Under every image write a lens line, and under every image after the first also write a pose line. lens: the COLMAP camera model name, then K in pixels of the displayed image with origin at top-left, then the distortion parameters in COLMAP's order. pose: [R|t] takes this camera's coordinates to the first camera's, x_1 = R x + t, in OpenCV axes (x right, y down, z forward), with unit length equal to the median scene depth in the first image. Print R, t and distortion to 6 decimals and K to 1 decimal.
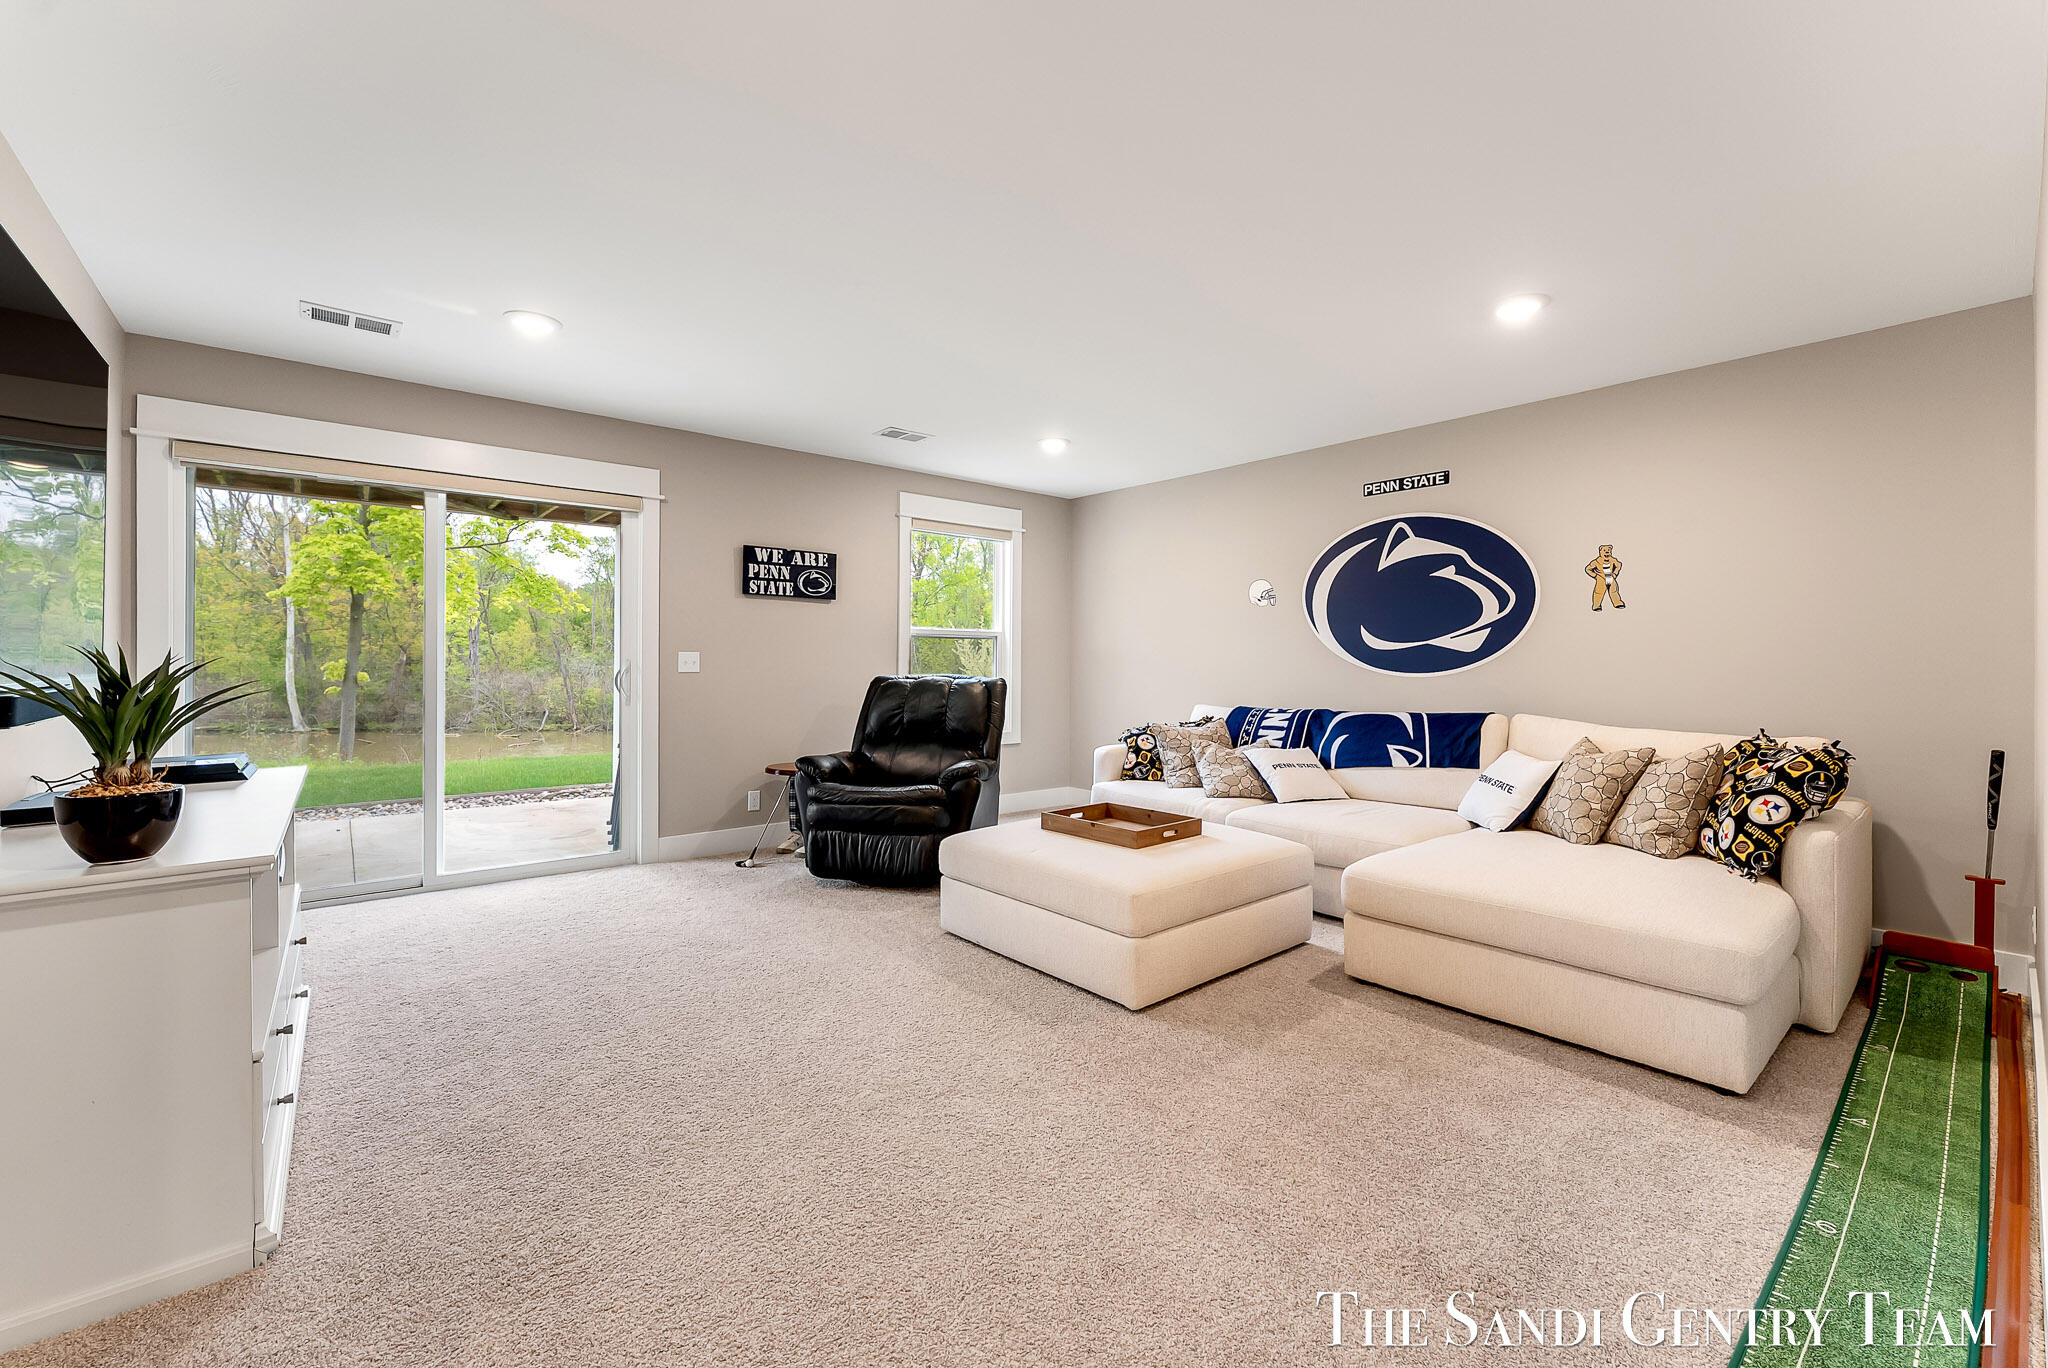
lens RADIAL K [[832.7, 0, 1032.8], [0, 832.7, 675.2], [0, 0, 1]] dist [0.004421, -0.002070]
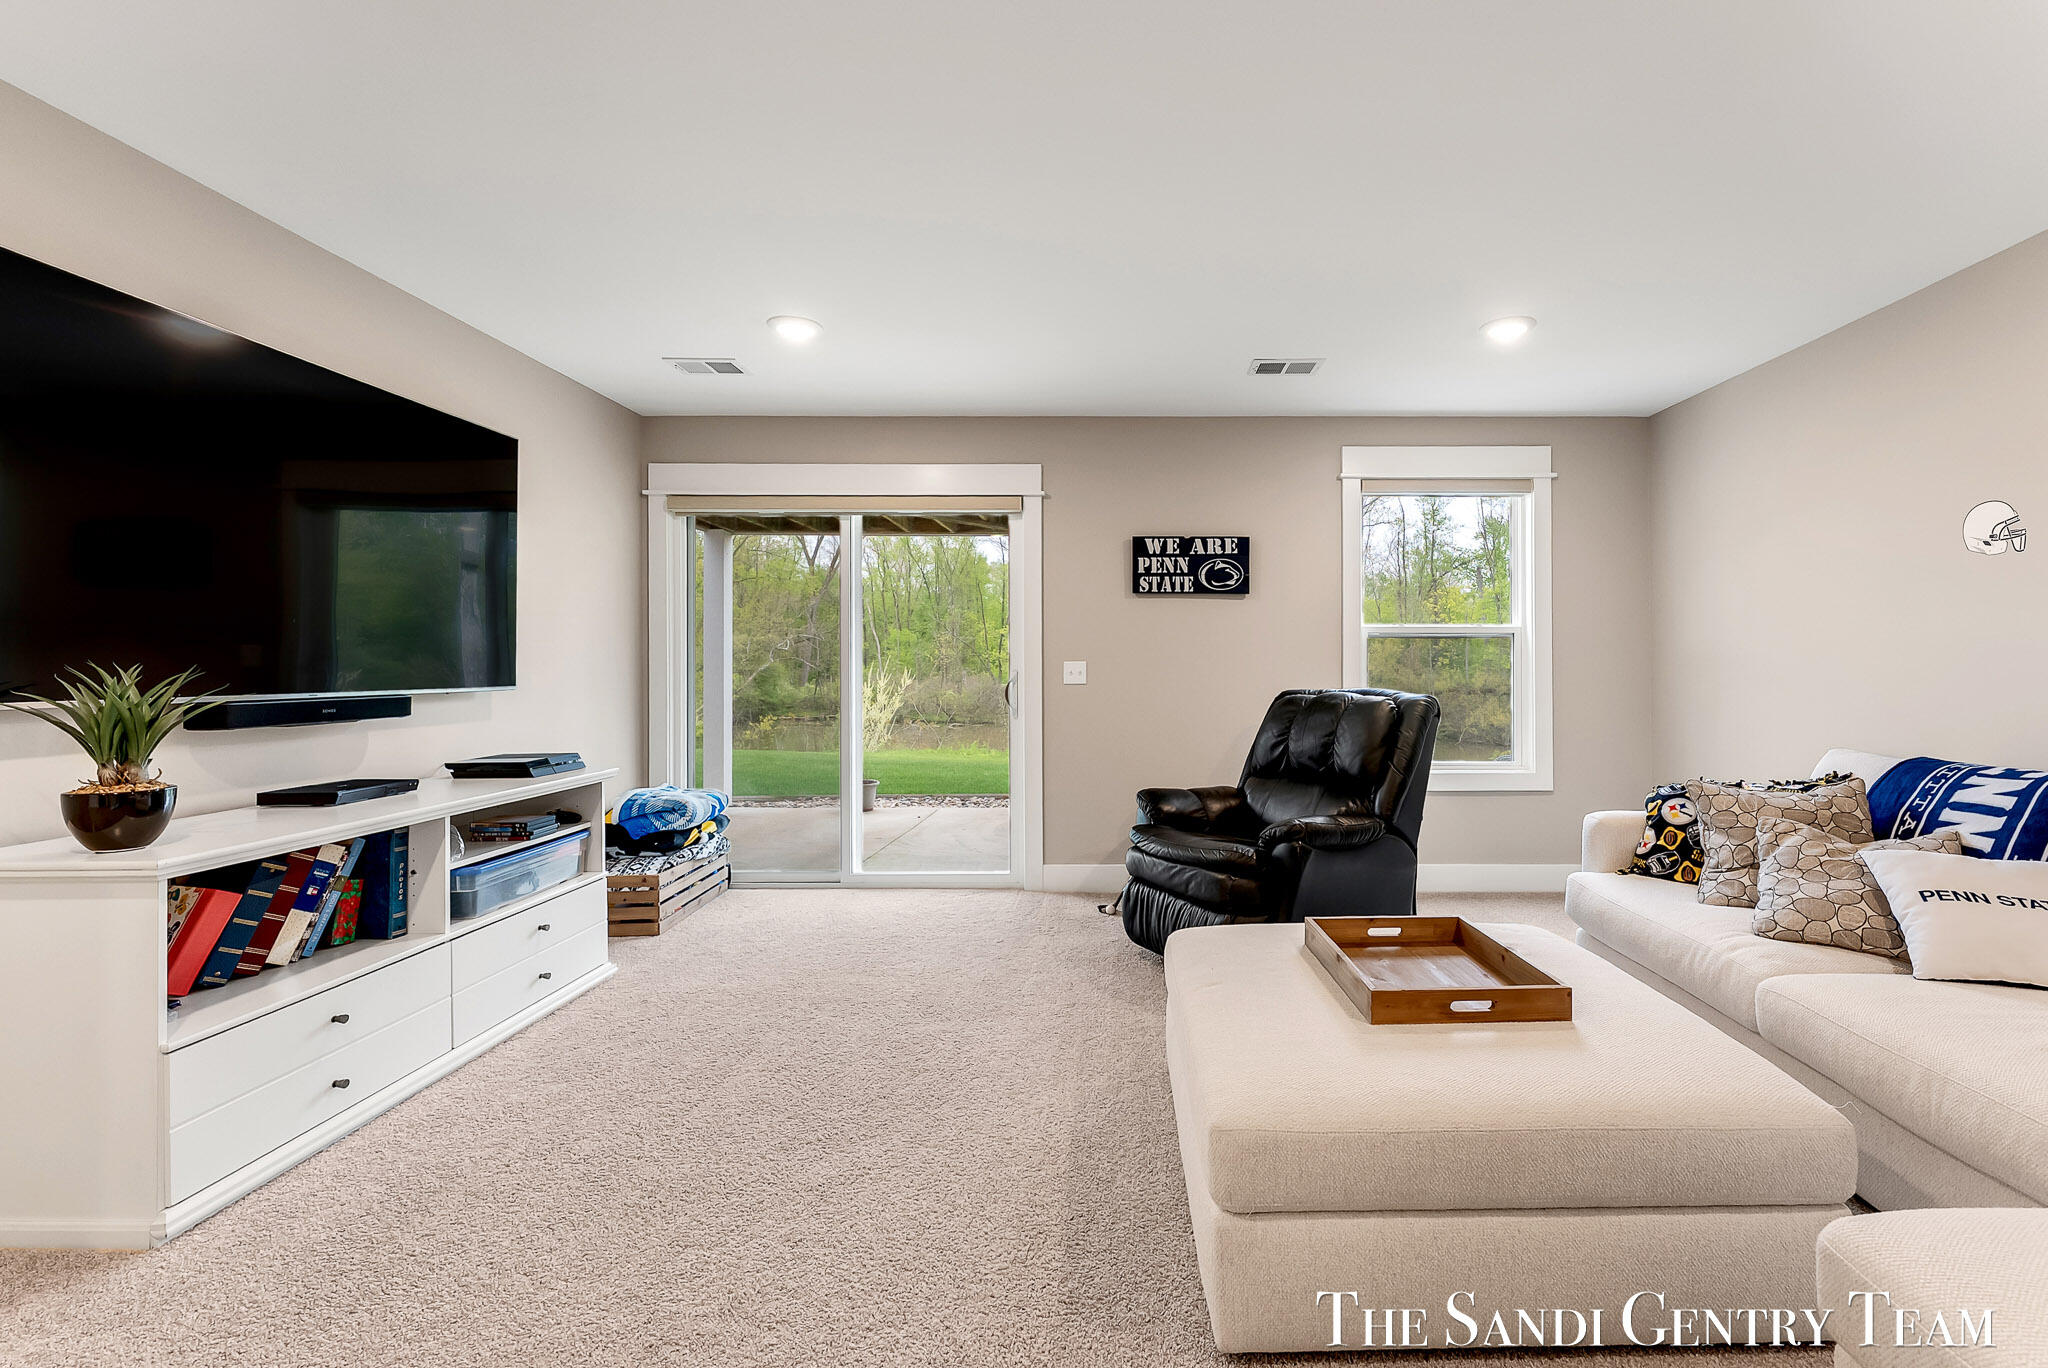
lens RADIAL K [[907.6, 0, 1018.7], [0, 907.6, 673.2], [0, 0, 1]] dist [0.001400, -0.002282]
pose [[0.766554, -0.002529, -0.642175, 0.187755], [-0.006104, 0.999918, -0.011224, -0.004319], [0.642151, 0.012524, 0.766476, 0.235200]]
